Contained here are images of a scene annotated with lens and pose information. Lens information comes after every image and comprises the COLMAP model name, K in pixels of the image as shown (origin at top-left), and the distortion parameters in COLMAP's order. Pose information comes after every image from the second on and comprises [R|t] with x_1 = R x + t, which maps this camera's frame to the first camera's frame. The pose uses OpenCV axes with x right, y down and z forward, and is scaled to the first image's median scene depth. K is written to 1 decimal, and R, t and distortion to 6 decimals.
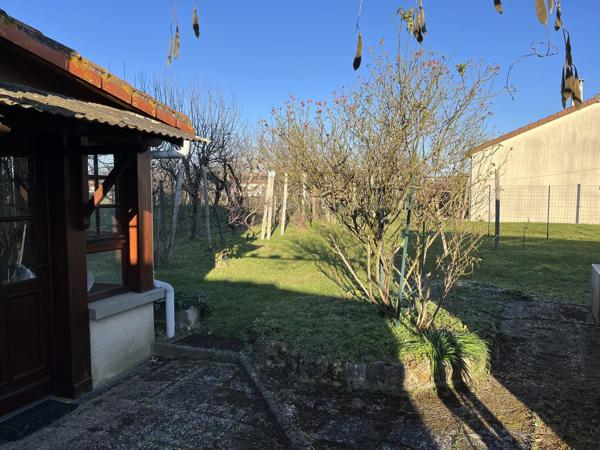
lens RADIAL K [[457.4, 0, 300.0], [0, 457.4, 225.0], [0, 0, 1]] dist [-0.002290, -0.000274]
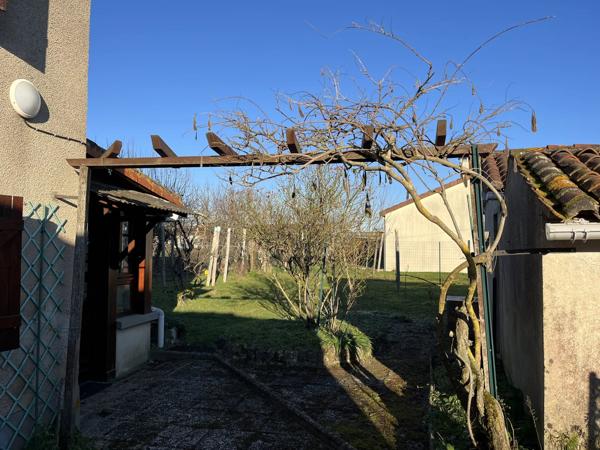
lens RADIAL K [[457.4, 0, 300.0], [0, 457.4, 225.0], [0, 0, 1]] dist [-0.002290, -0.000274]
pose [[0.989392, 0.011136, 0.144845, -0.068916], [0.005391, 0.993557, -0.113207, 0.032696], [-0.145173, 0.112787, 0.982957, -0.504395]]
